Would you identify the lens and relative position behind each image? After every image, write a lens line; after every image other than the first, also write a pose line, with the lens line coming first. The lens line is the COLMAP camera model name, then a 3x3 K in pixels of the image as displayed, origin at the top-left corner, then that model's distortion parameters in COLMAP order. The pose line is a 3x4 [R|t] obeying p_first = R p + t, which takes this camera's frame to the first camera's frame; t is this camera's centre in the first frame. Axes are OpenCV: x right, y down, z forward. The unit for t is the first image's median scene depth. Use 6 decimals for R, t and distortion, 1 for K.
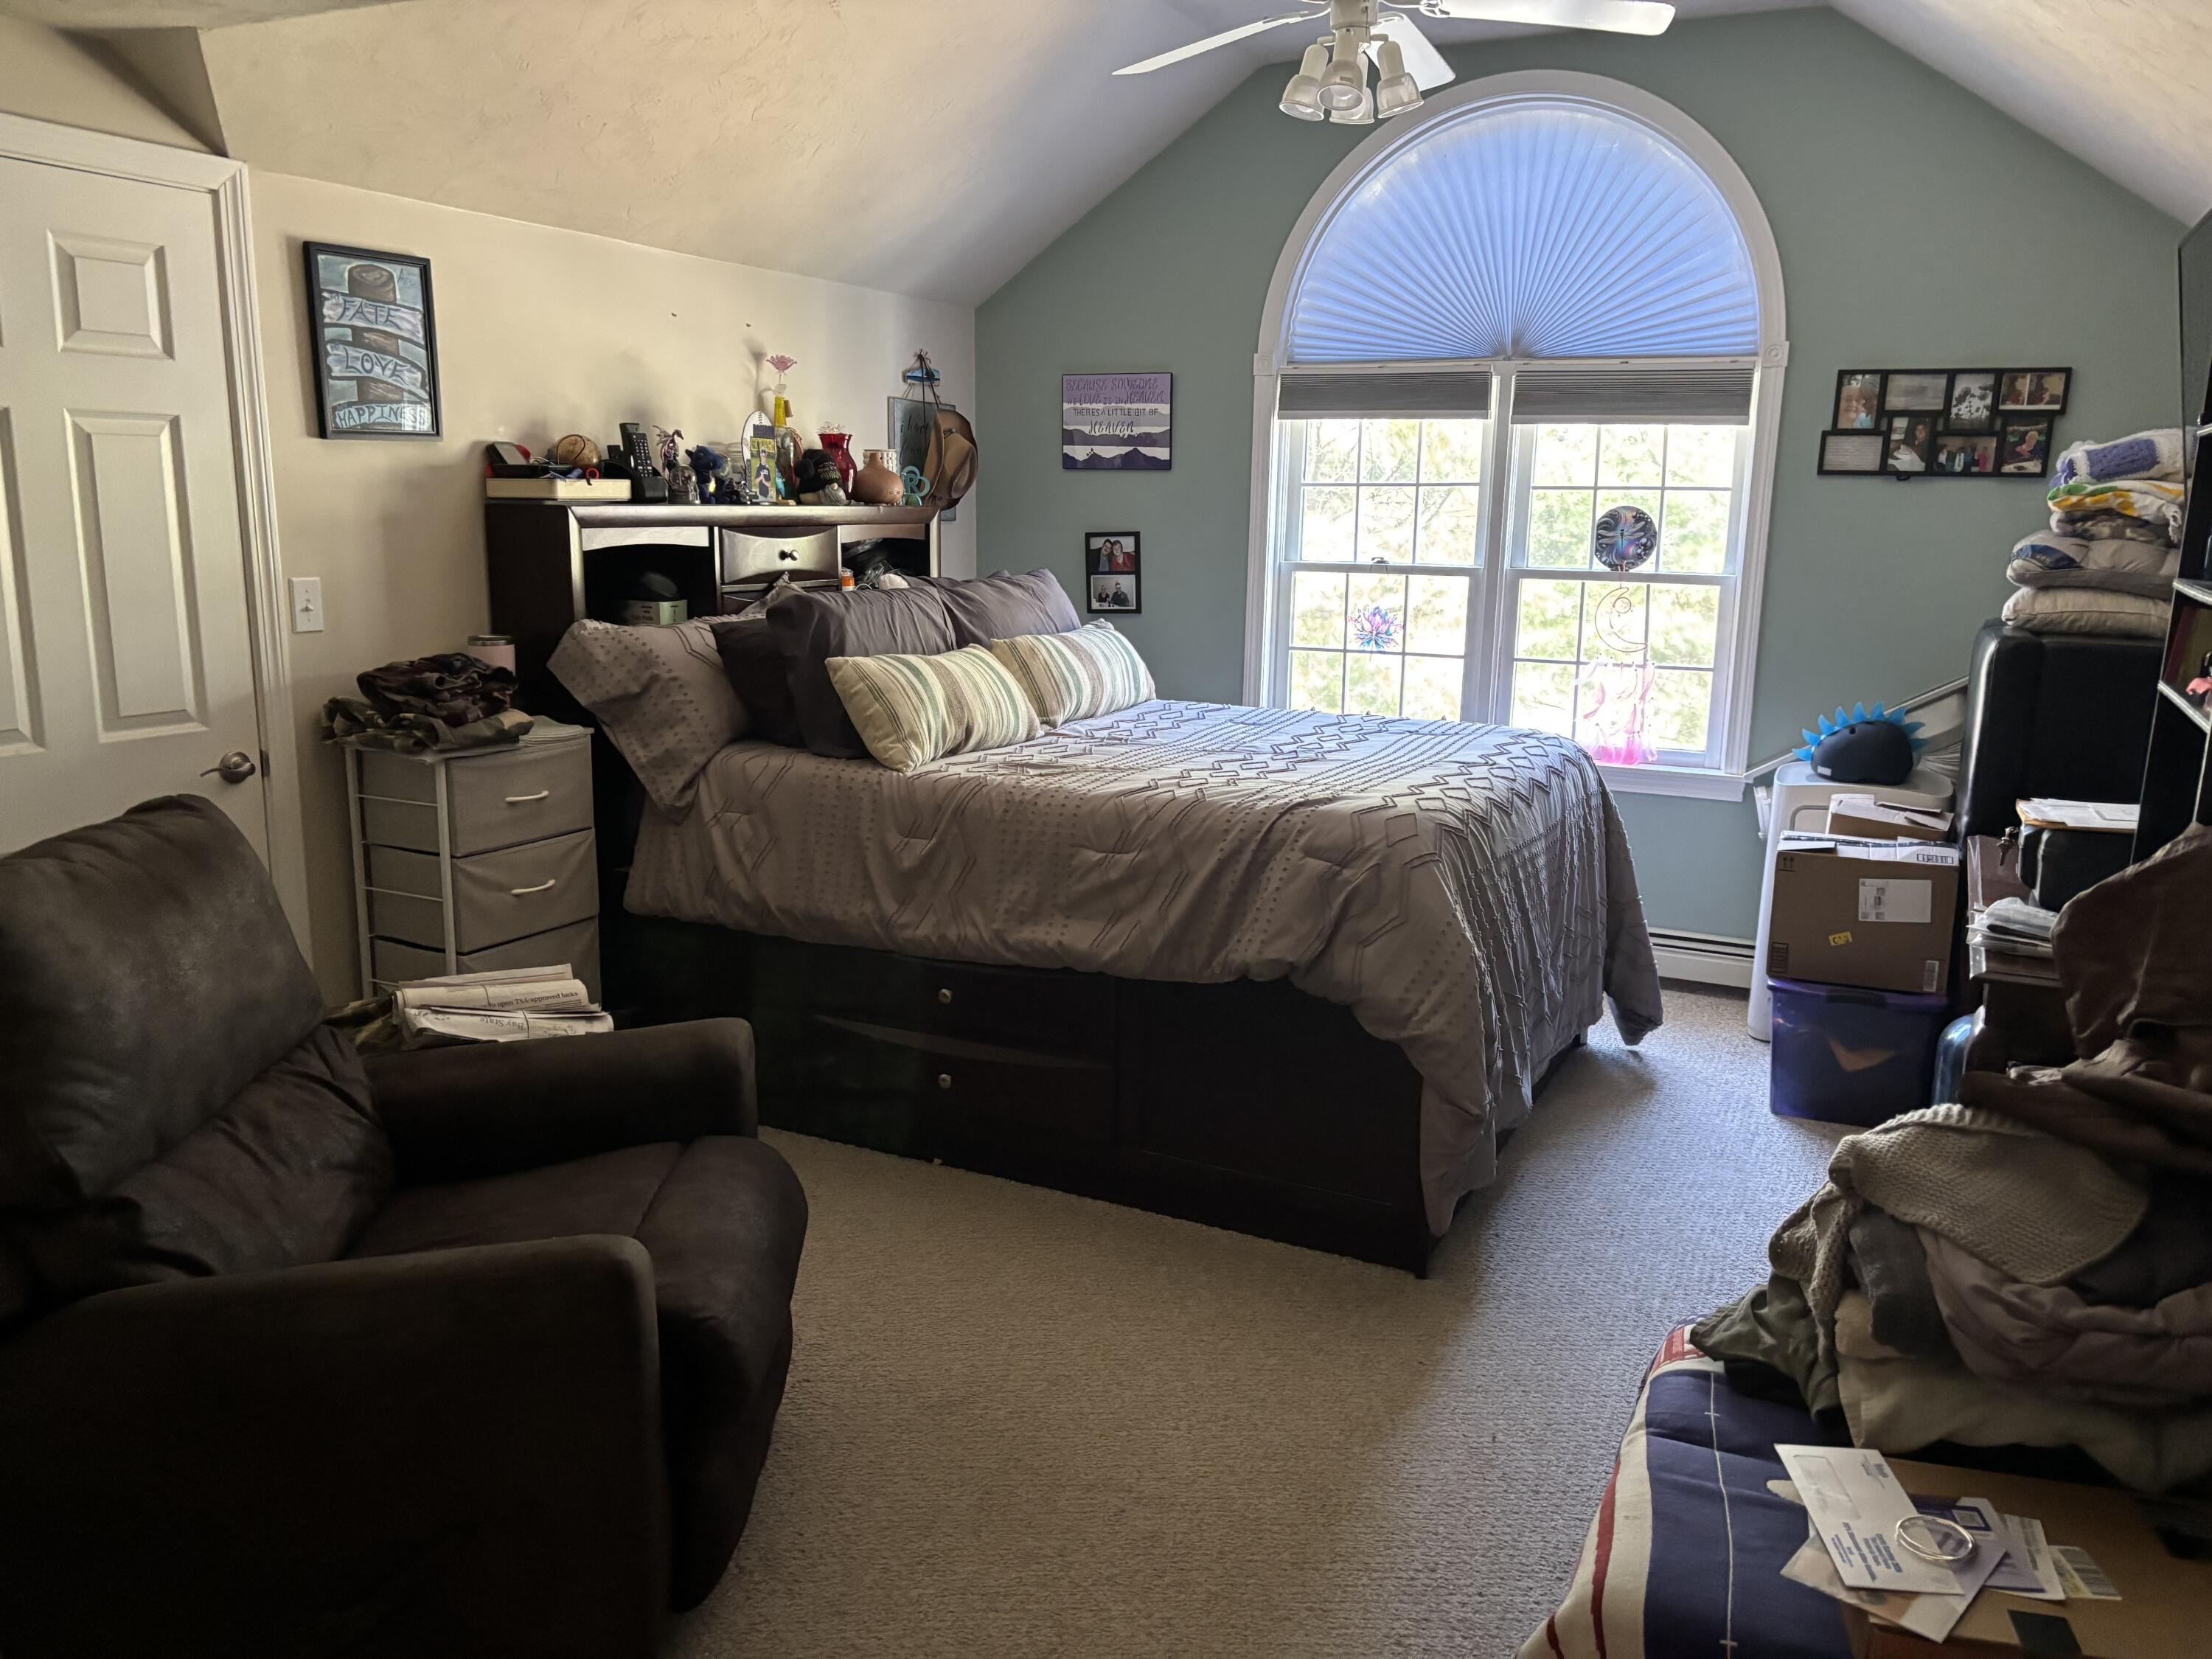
lens RADIAL K [[1679.9, 0, 1106.0], [0, 1679.9, 829.5], [0, 0, 1]] dist [0.065072, -0.097992]
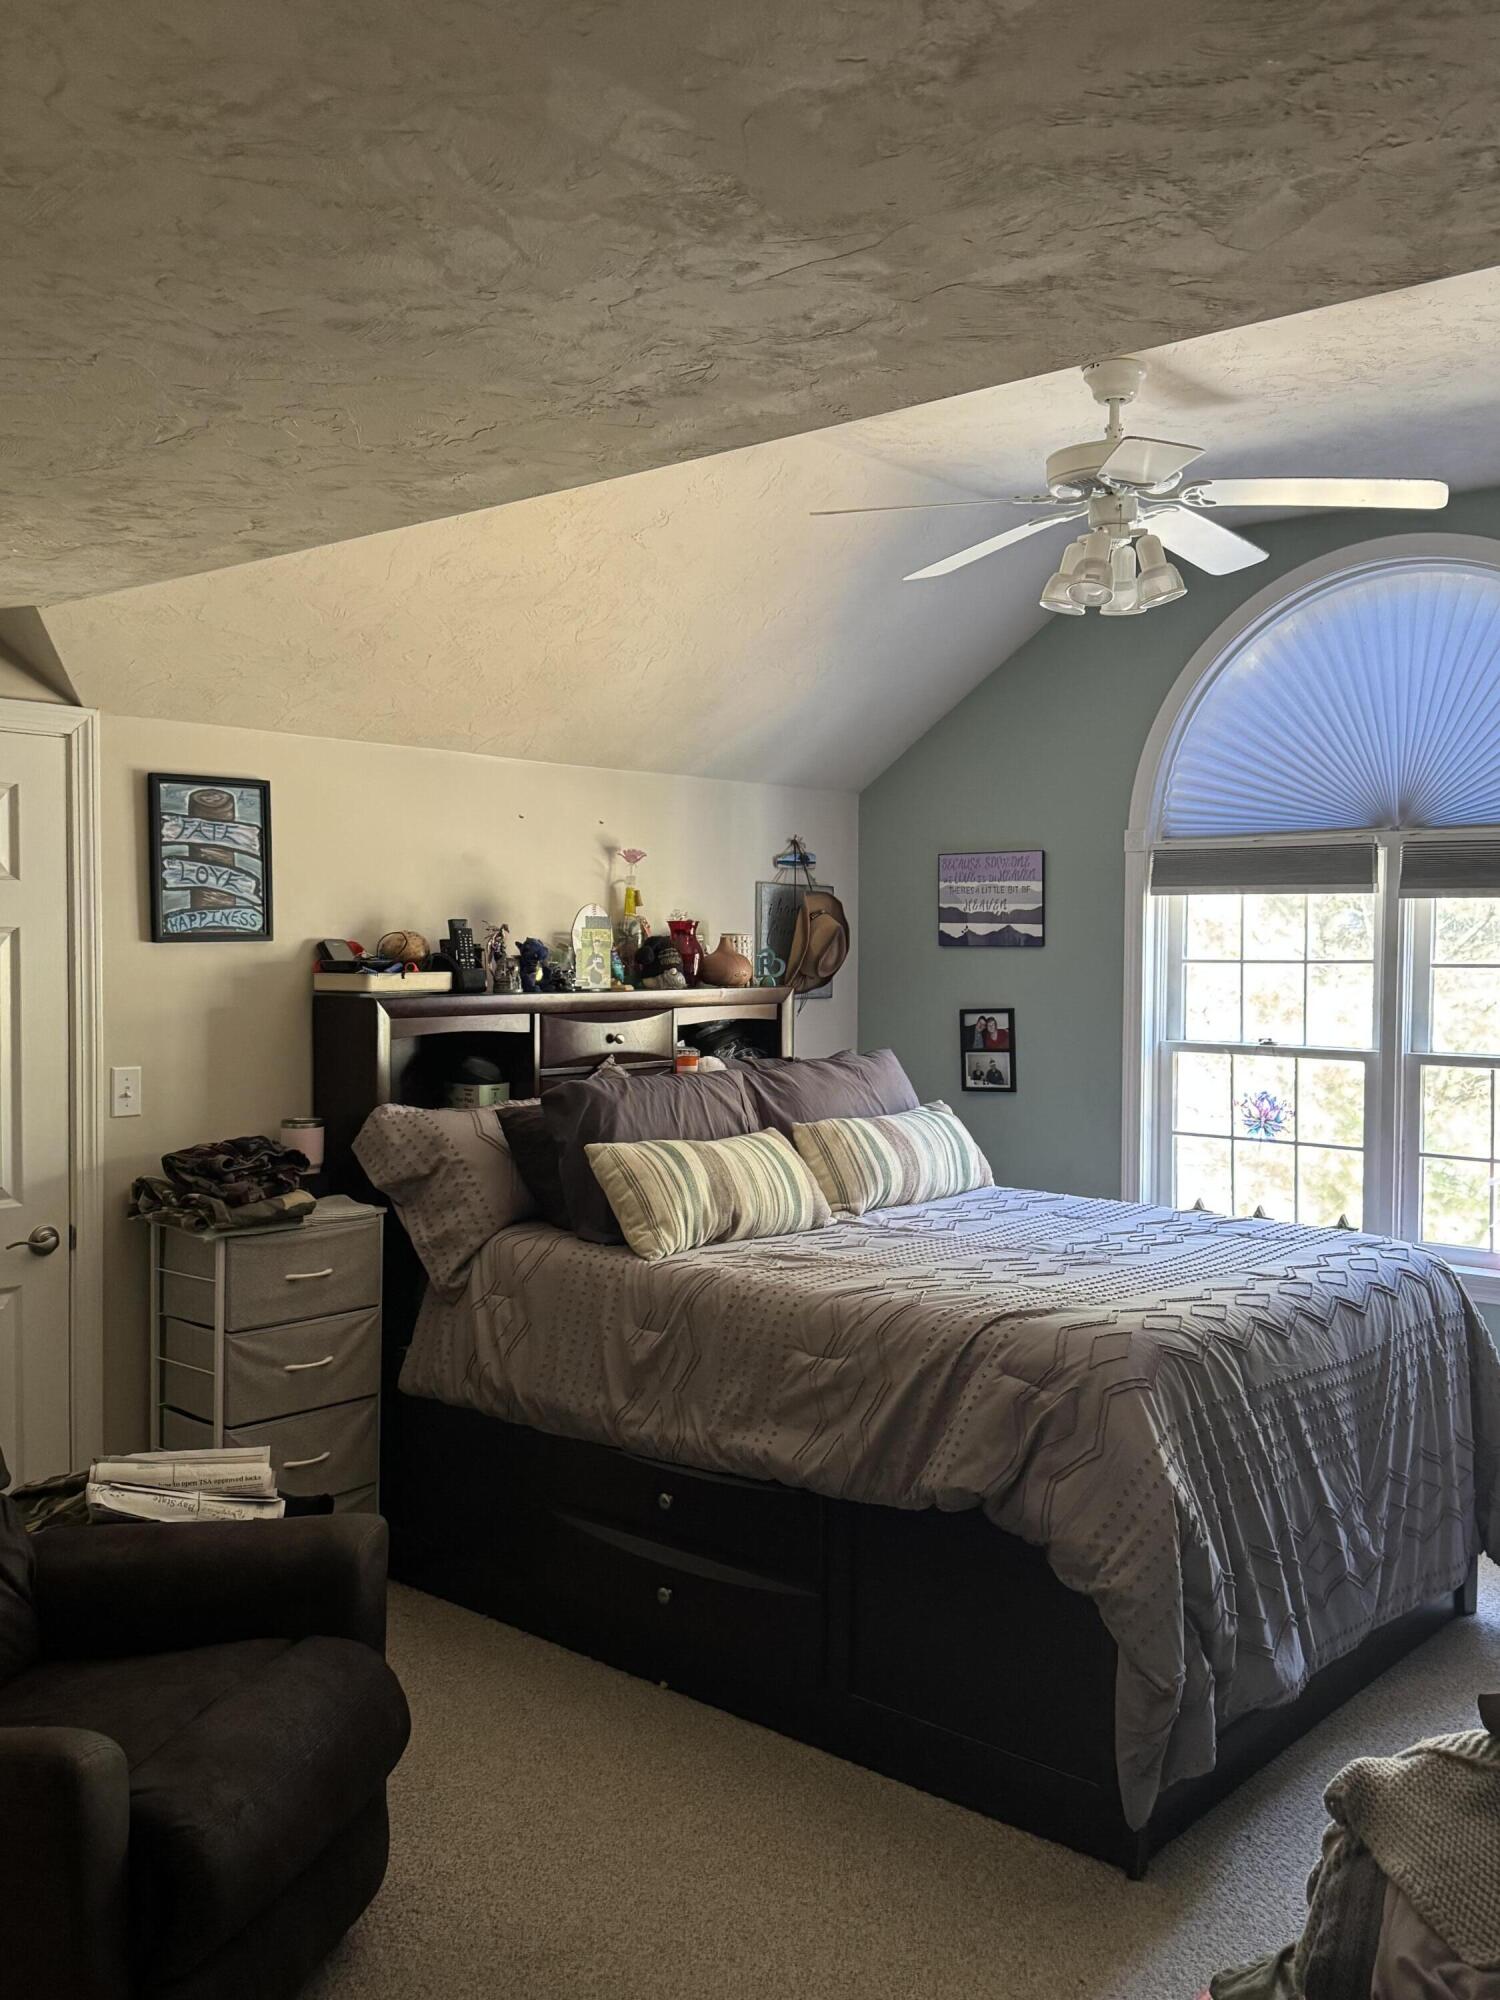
lens RADIAL K [[1748.5, 0, 787.2], [0, 1748.5, 996.3], [0, 0, 1]] dist [0.232161, -0.629536]
pose [[0.965245, -0.002406, -0.261337, 0.229250], [-0.040645, 0.986409, -0.159205, -0.025915], [0.258168, 0.164294, 0.952028, 0.004042]]
